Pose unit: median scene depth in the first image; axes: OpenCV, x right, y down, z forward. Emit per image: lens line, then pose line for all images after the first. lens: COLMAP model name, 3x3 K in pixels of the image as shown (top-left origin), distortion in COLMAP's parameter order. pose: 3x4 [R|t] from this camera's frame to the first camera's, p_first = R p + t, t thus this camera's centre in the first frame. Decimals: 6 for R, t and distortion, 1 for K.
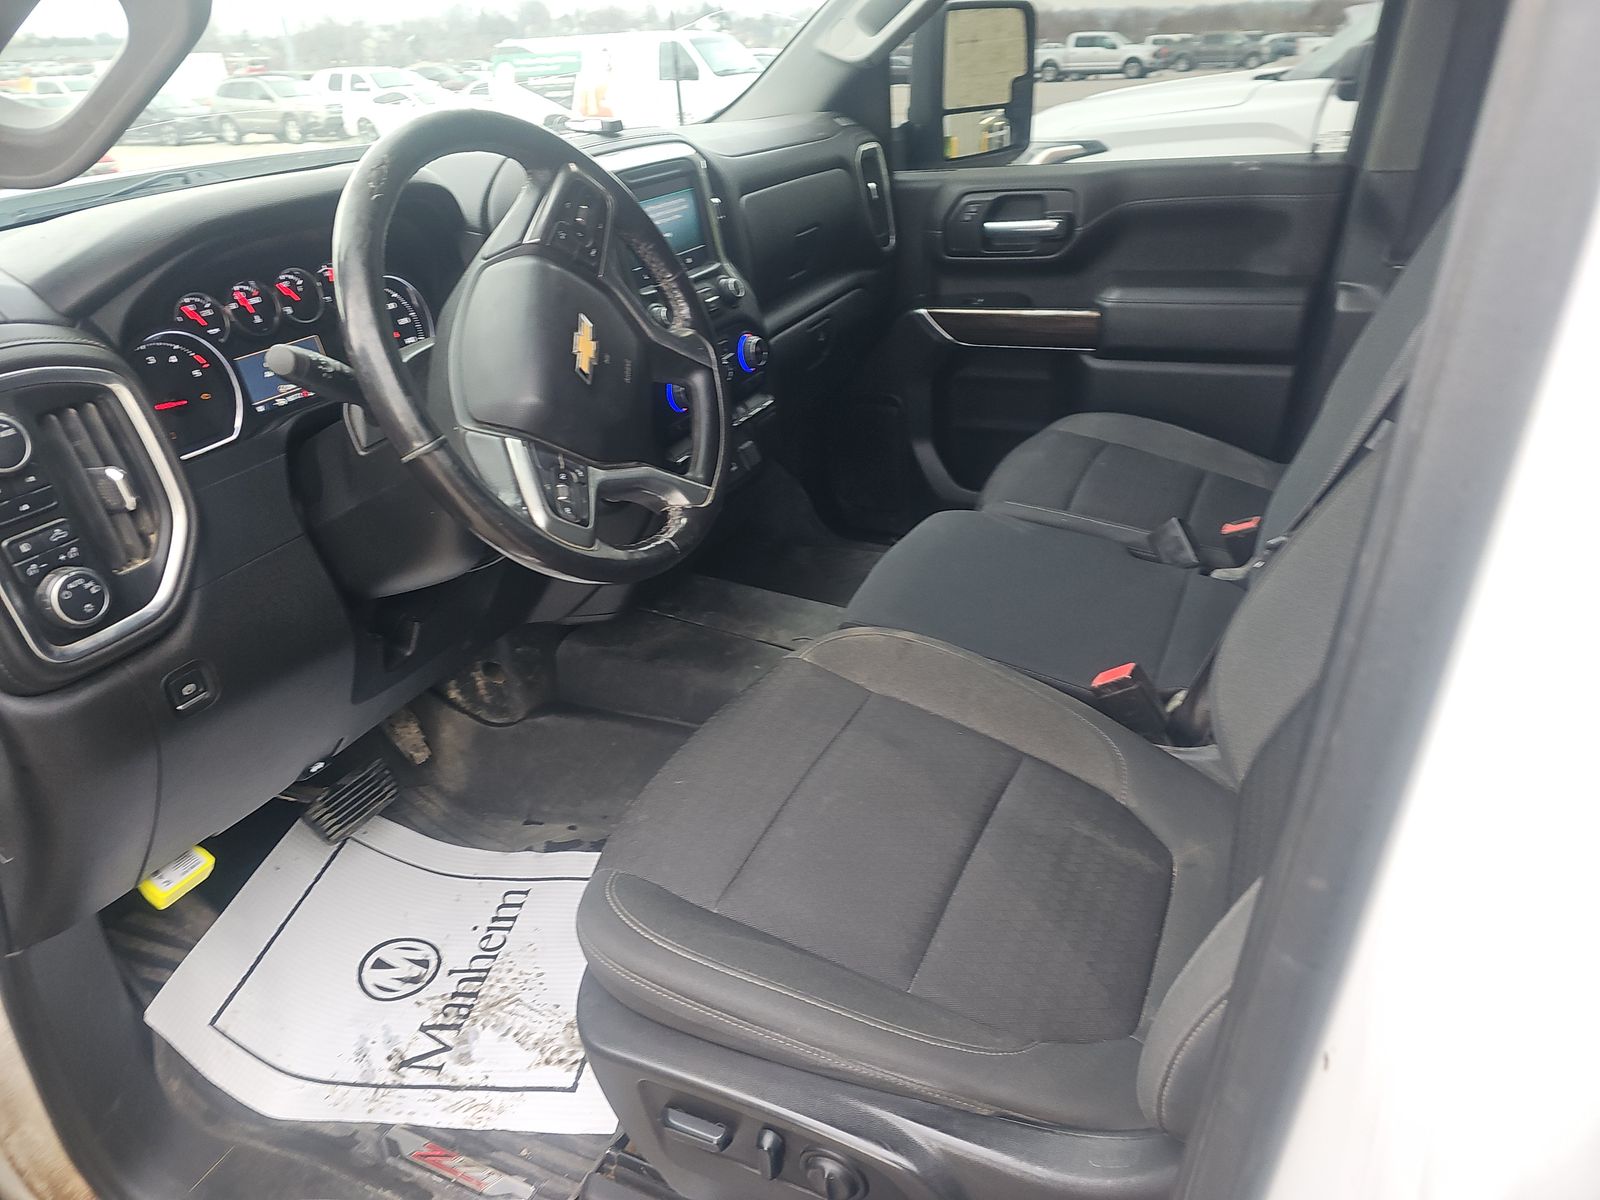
lens RADIAL K [[1061.9, 0, 809.4], [0, 1061.9, 599.4], [0, 0, 1]] dist [0.067020, -0.067173]
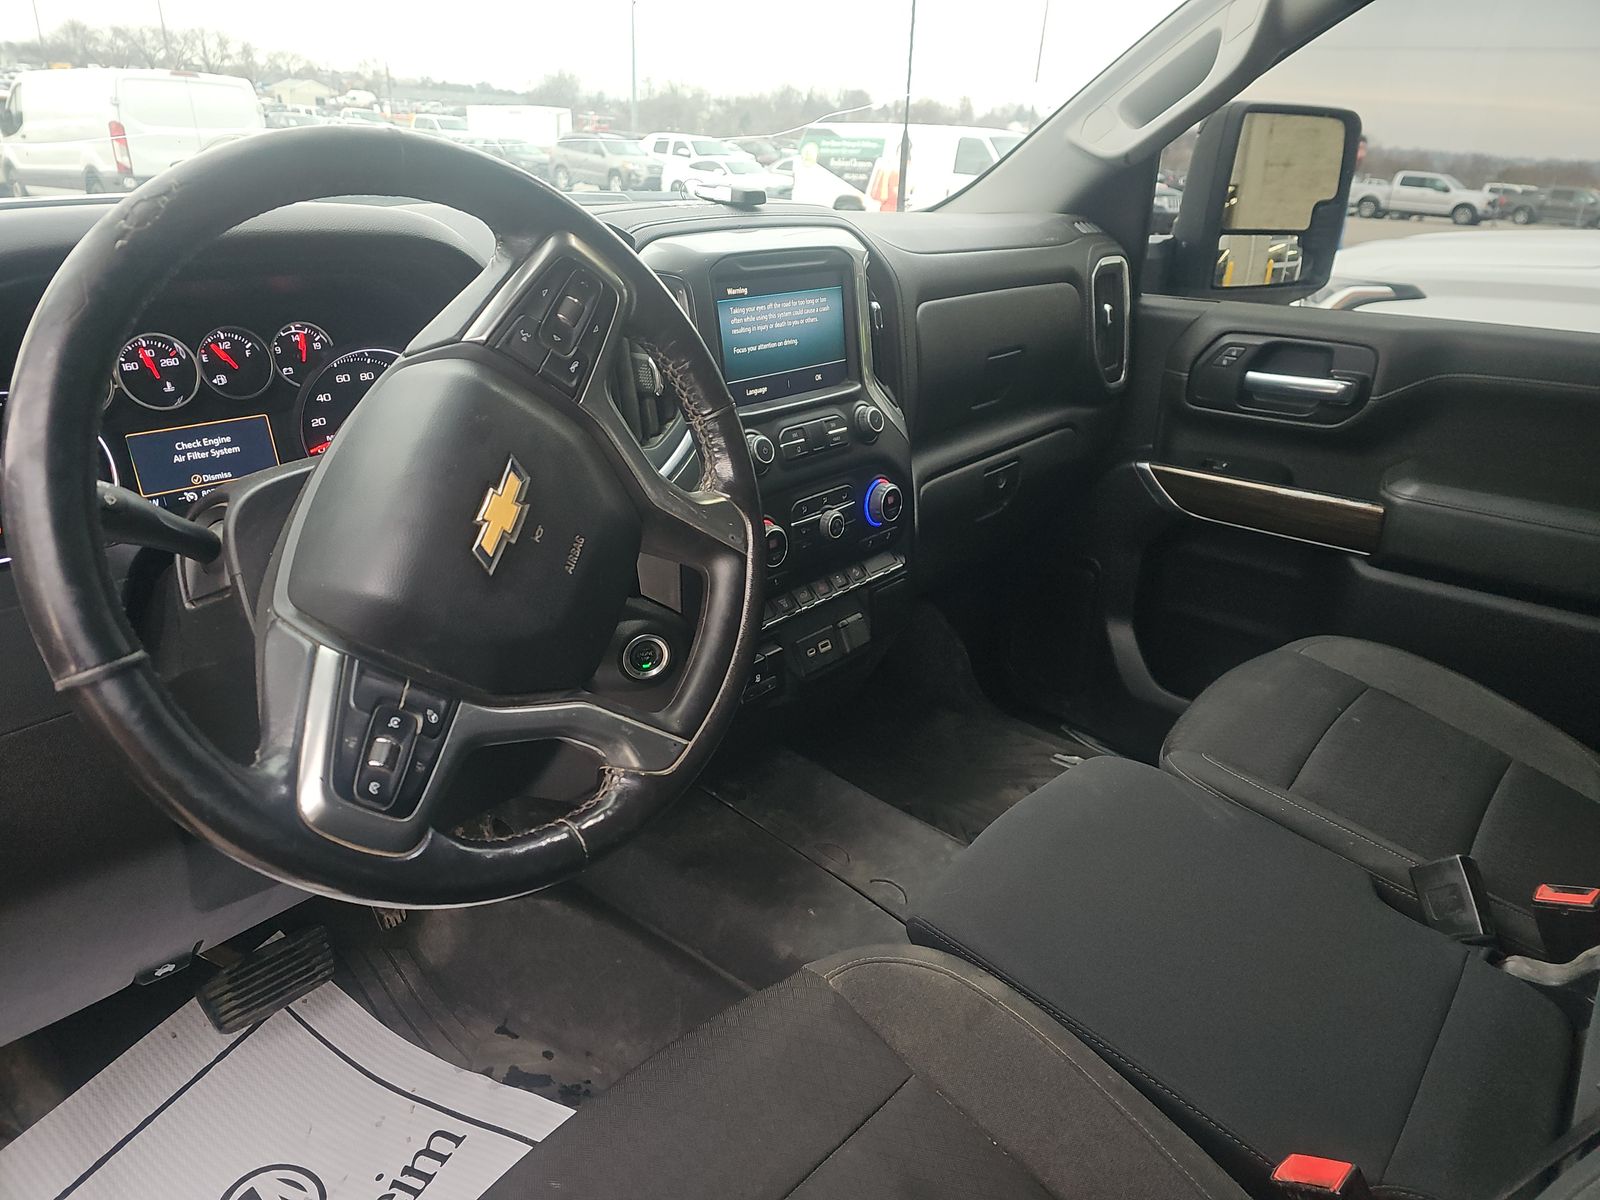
lens RADIAL K [[1061.9, 0, 809.4], [0, 1061.9, 599.4], [0, 0, 1]] dist [0.067020, -0.067173]
pose [[0.962464, 0.184461, -0.199090, 0.050583], [-0.198456, 0.978696, -0.052617, -0.097541], [0.185143, 0.090152, 0.978568, 0.218181]]
